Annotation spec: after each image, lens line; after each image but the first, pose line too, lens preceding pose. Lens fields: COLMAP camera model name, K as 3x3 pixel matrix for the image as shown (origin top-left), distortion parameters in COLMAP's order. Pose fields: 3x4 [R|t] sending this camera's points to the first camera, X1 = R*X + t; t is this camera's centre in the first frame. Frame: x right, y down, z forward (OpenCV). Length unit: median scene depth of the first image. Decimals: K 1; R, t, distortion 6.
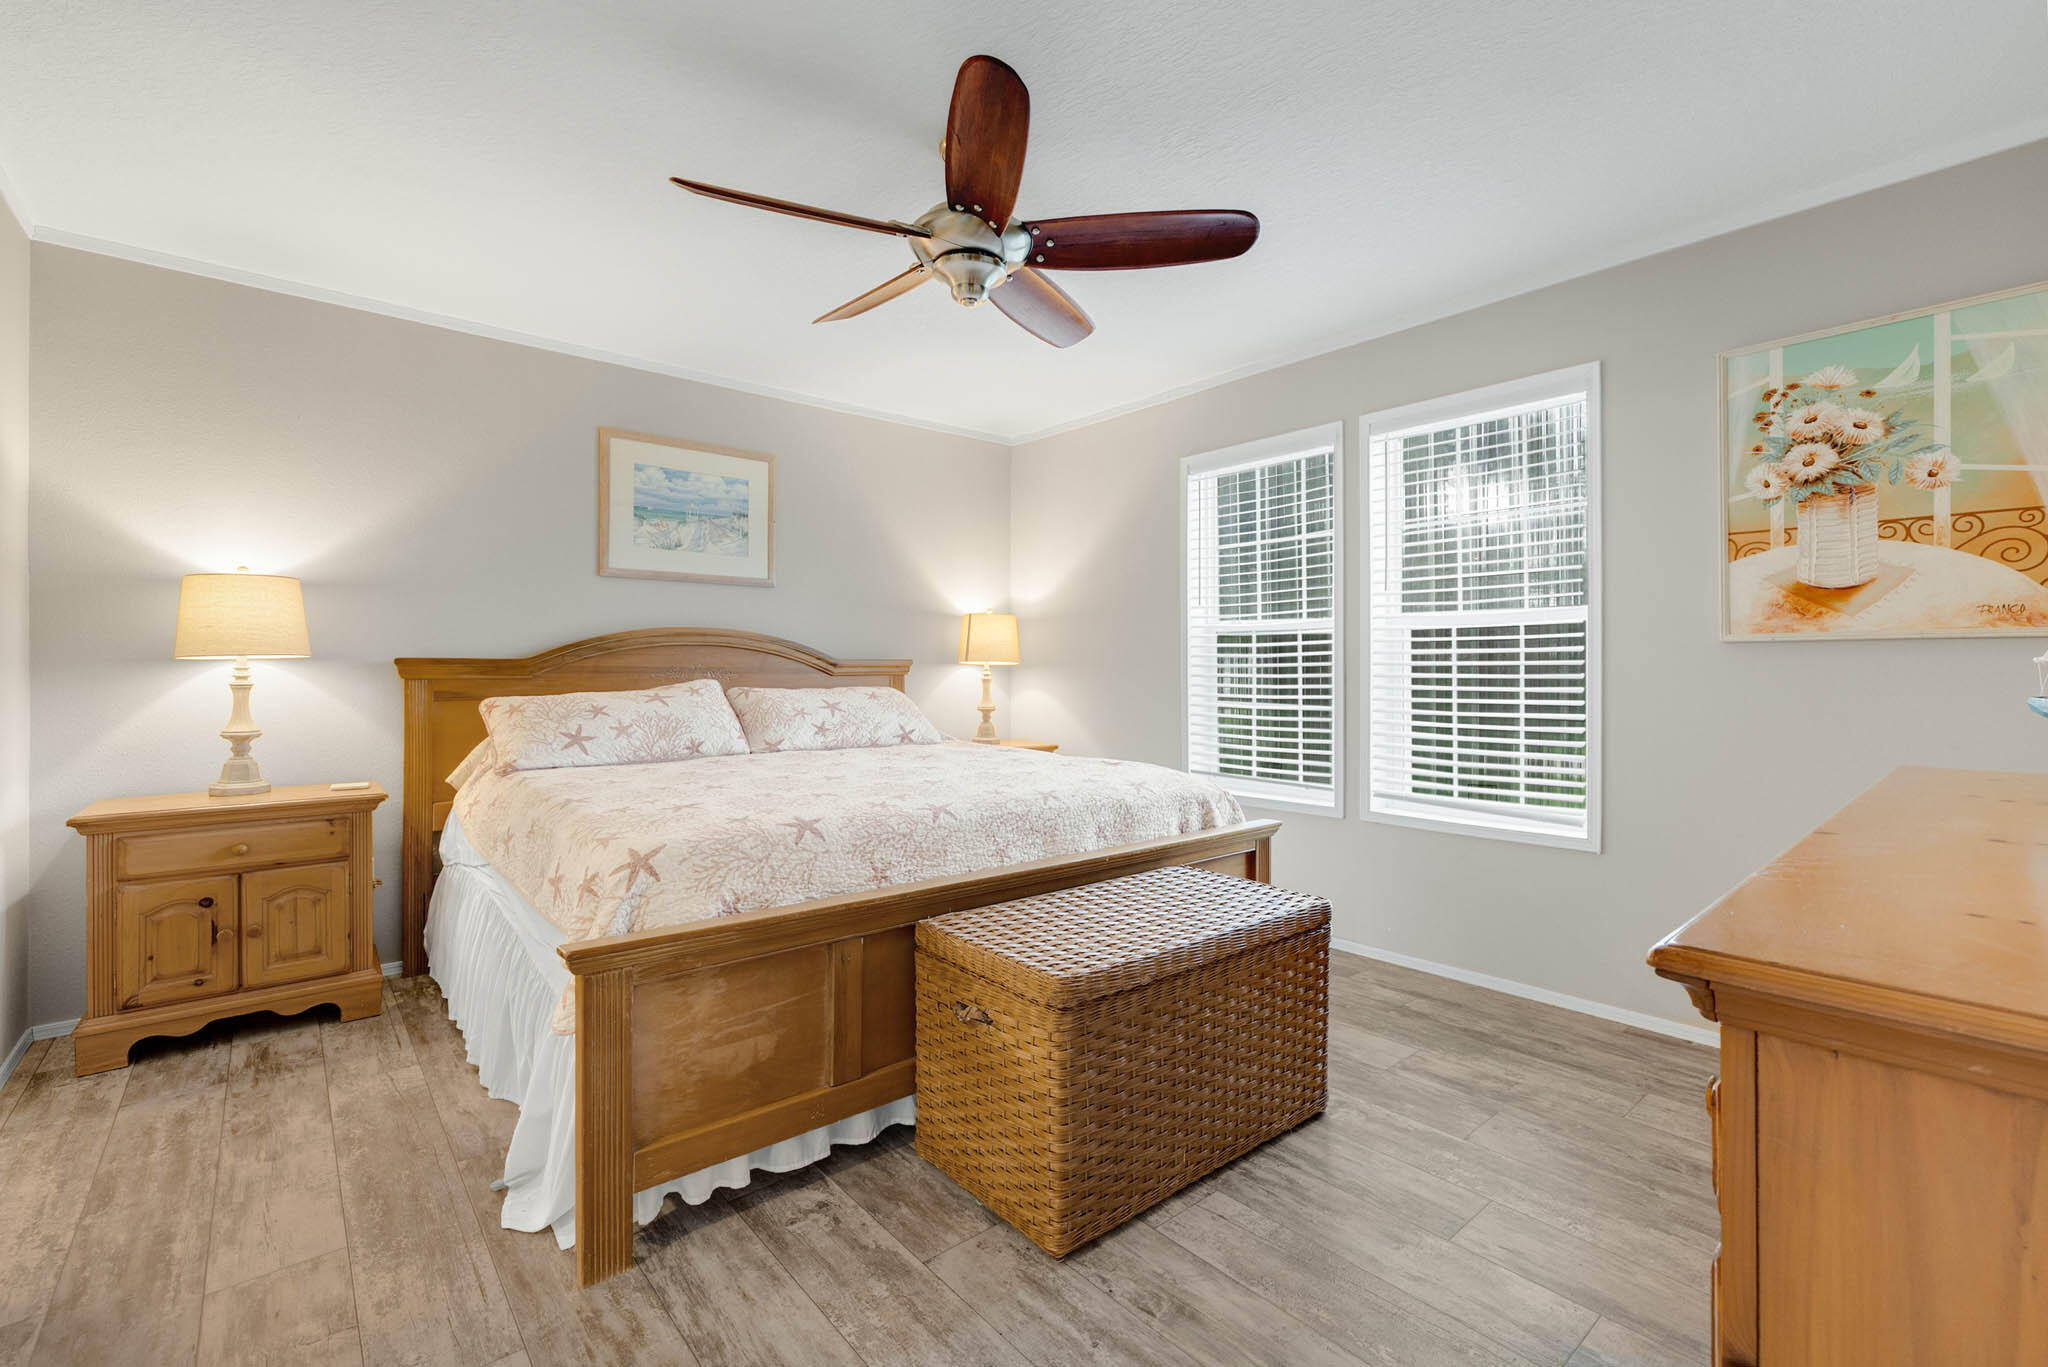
lens RADIAL K [[894.6, 0, 1000.1], [0, 894.6, 661.6], [0, 0, 1]] dist [0.003340, 0.000520]
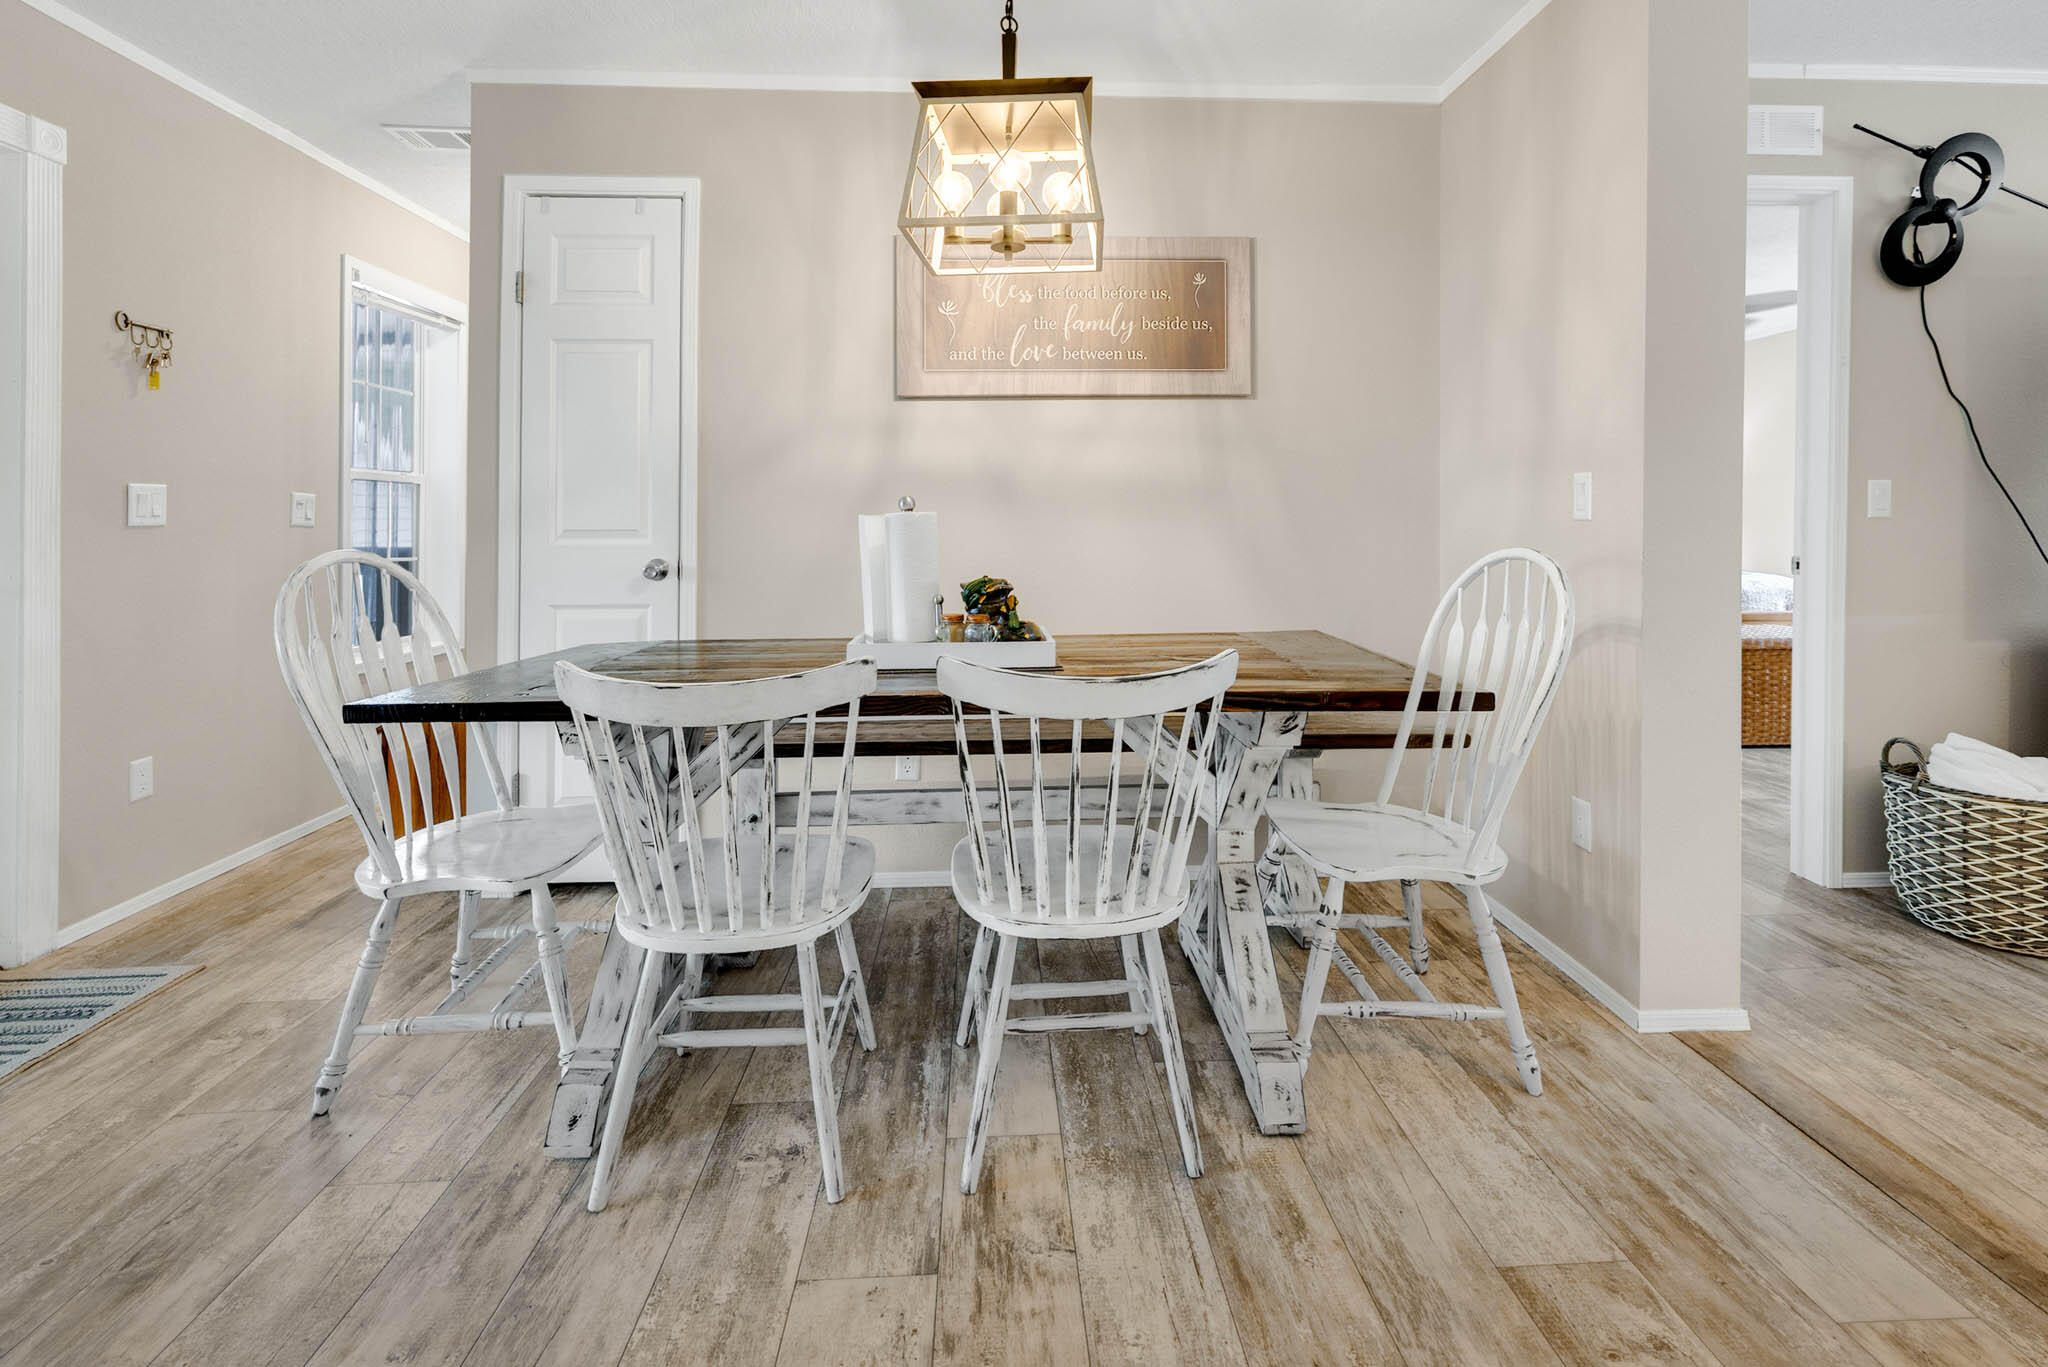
lens RADIAL K [[923.9, 0, 1024.0], [0, 923.9, 683.5], [0, 0, 1]] dist [0.002827, 0.000596]
pose [[0.802518, 0.107318, -0.586896, -0.252407], [0.013056, 0.980295, 0.197106, -0.001619], [0.596485, -0.165844, 0.785304, 0.310390]]
